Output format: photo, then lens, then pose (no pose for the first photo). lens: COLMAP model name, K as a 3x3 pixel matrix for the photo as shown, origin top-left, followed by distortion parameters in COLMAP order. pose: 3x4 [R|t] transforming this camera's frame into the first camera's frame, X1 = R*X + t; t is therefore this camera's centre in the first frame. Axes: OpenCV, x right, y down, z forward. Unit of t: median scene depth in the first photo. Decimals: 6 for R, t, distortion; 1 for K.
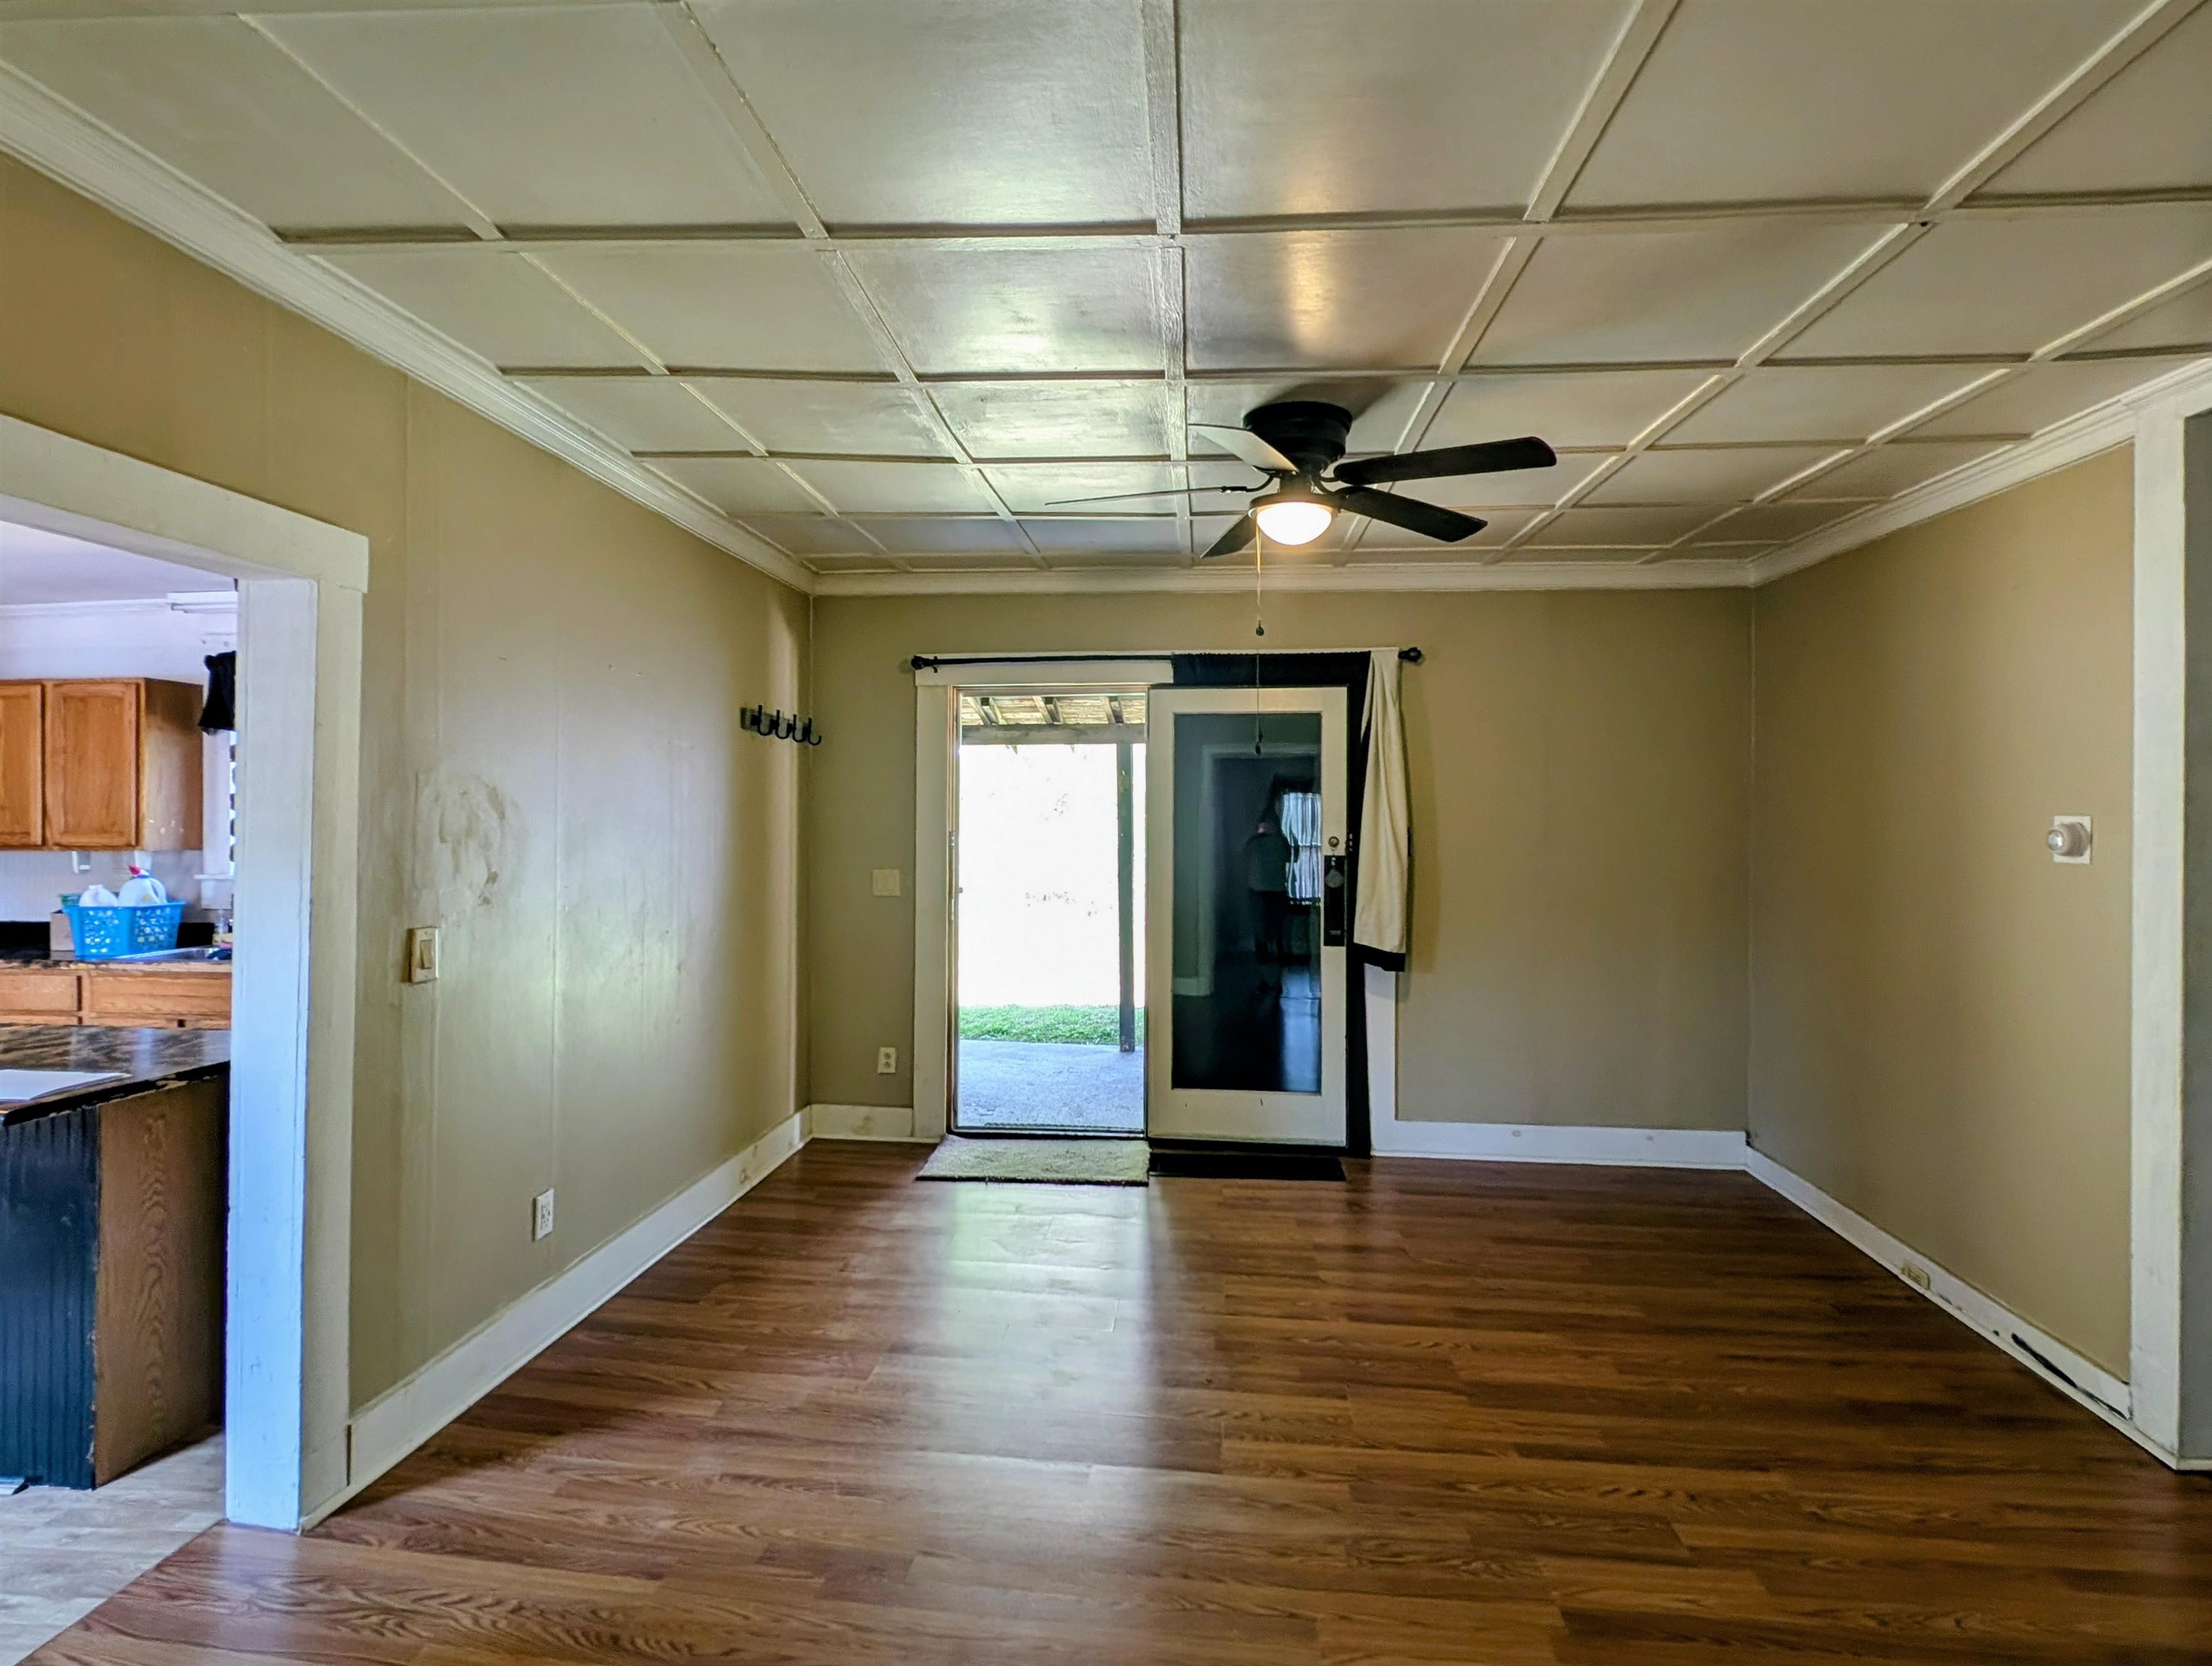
lens RADIAL K [[1074.9, 0, 1101.9], [0, 1074.9, 824.7], [0, 0, 1]] dist [-0.012766, -0.000133]
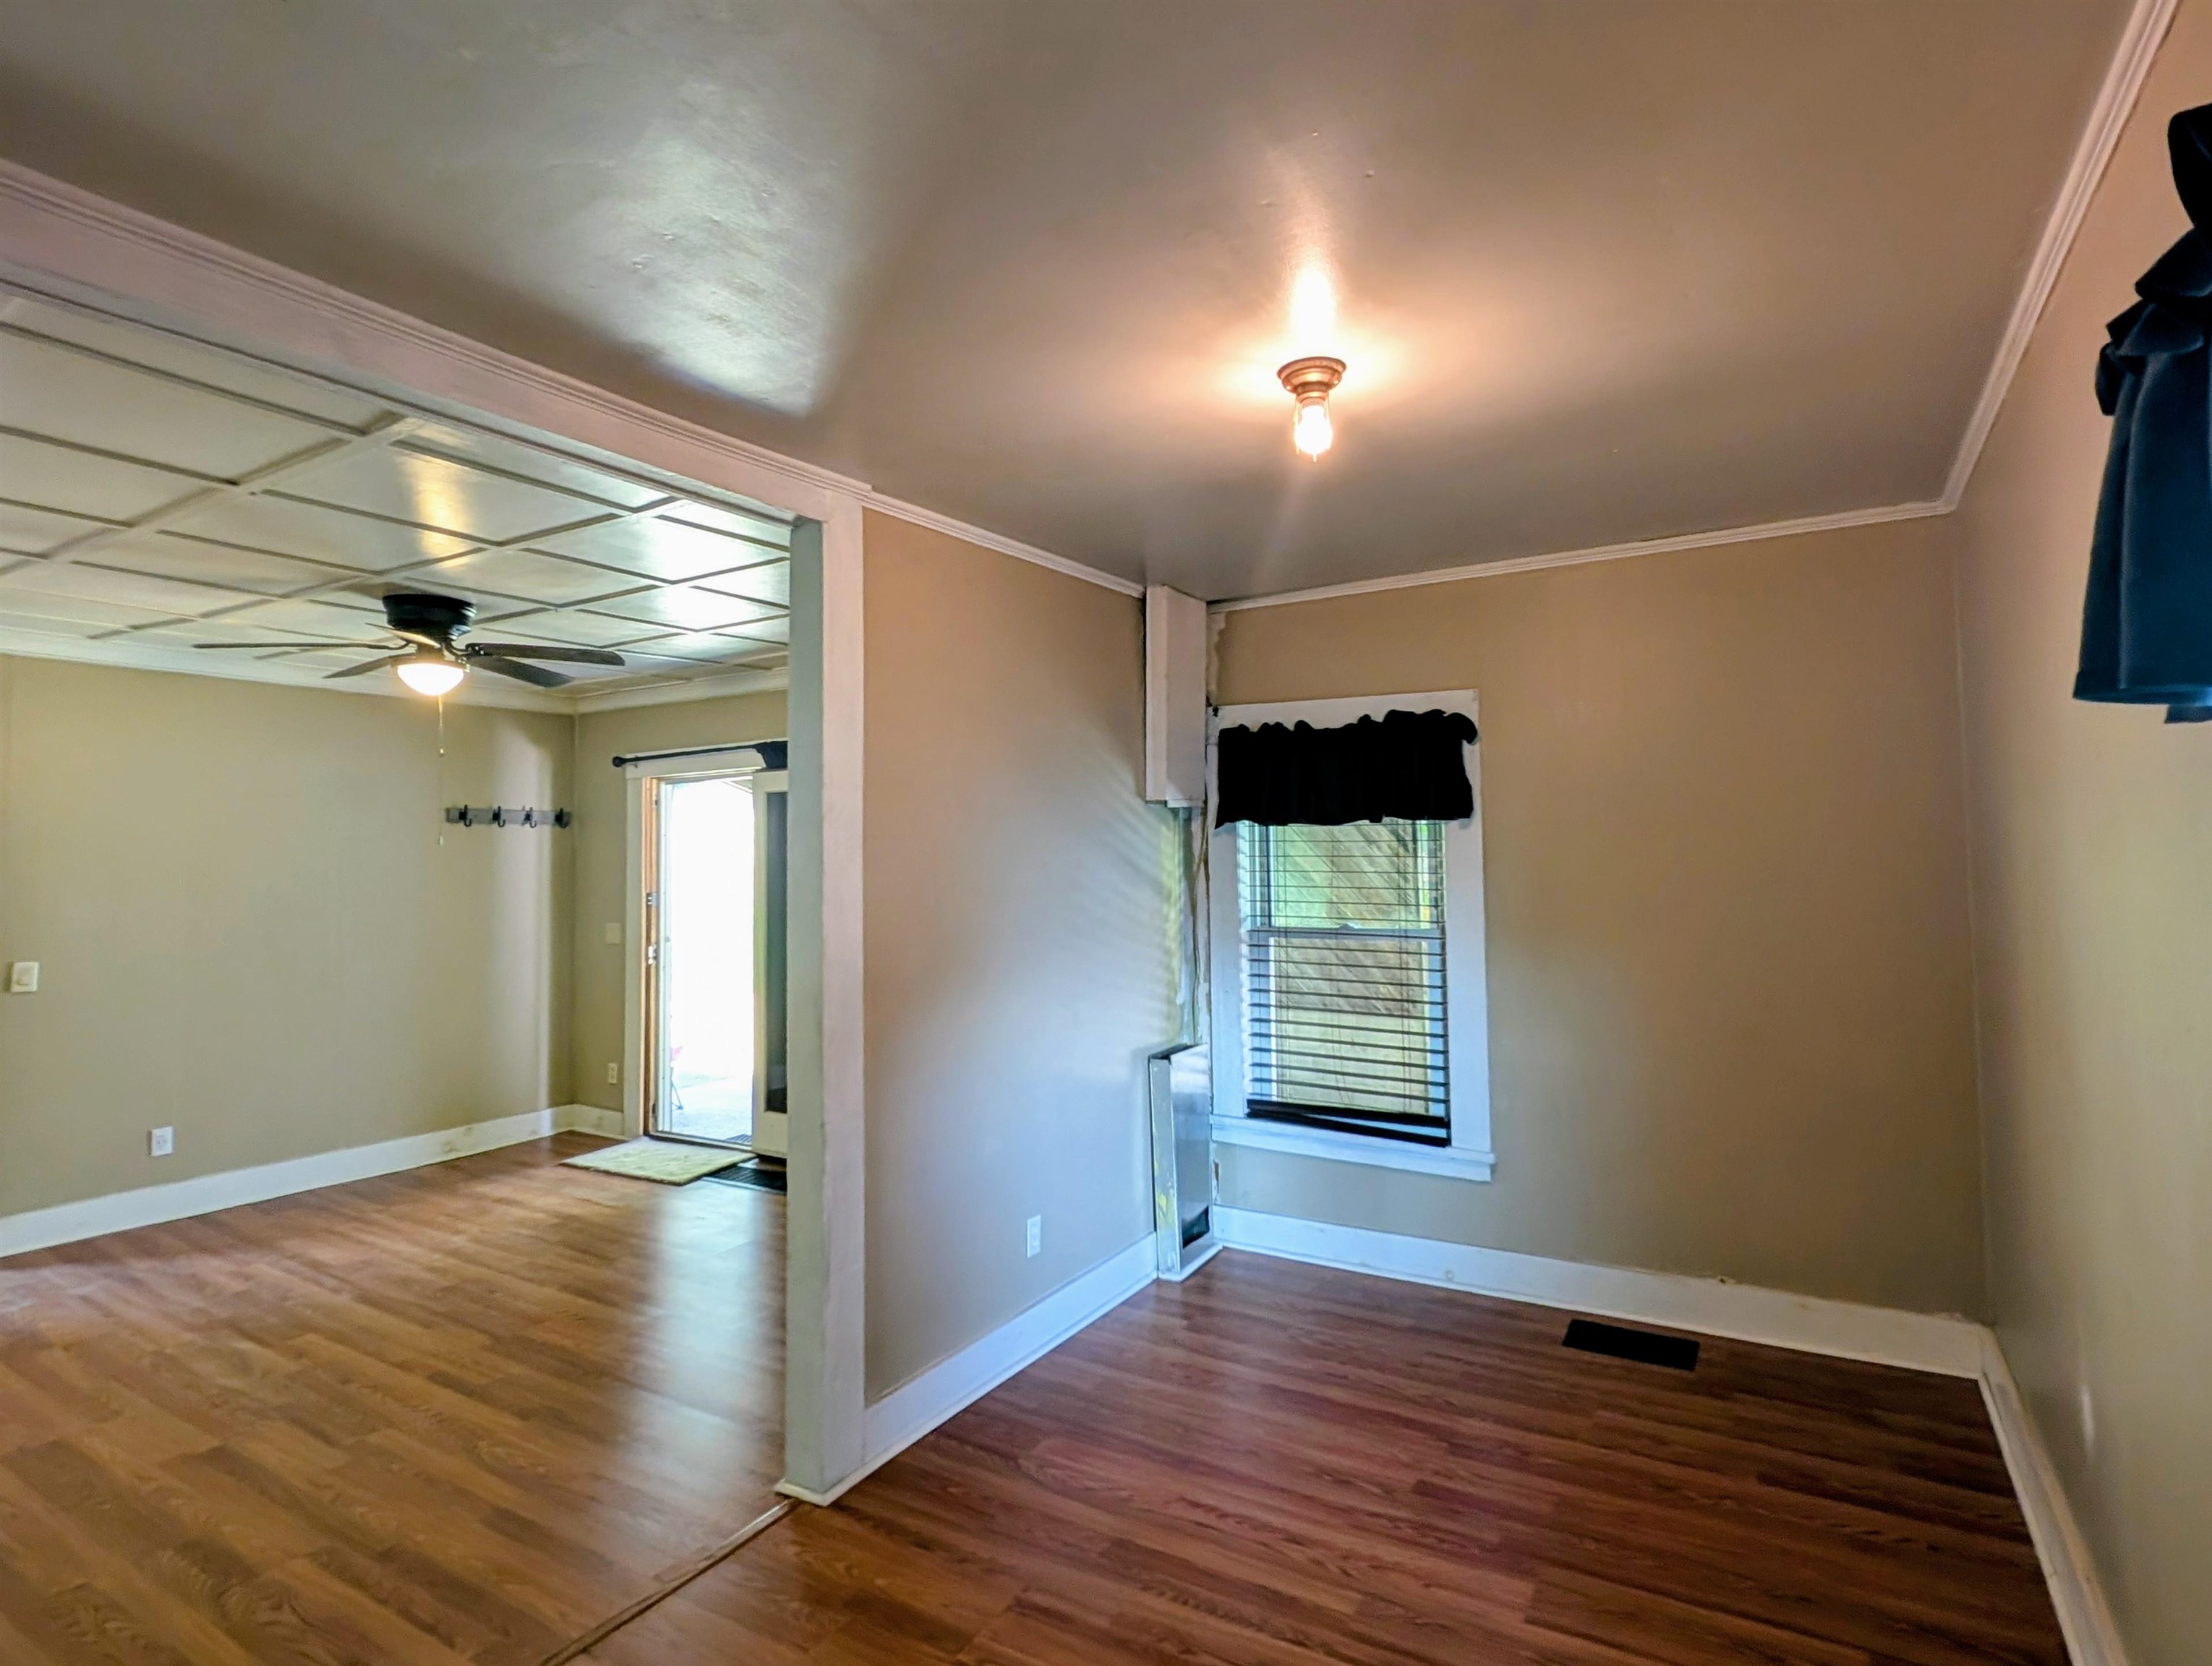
lens RADIAL K [[1124.9, 0, 1114.0], [0, 1124.9, 824.8], [0, 0, 1]] dist [0.000519, -0.001627]
pose [[0.902582, -0.031579, -0.429357, 0.953673], [0.017888, 0.999196, -0.035887, -0.016813], [0.430145, 0.024711, 0.902421, 0.046156]]
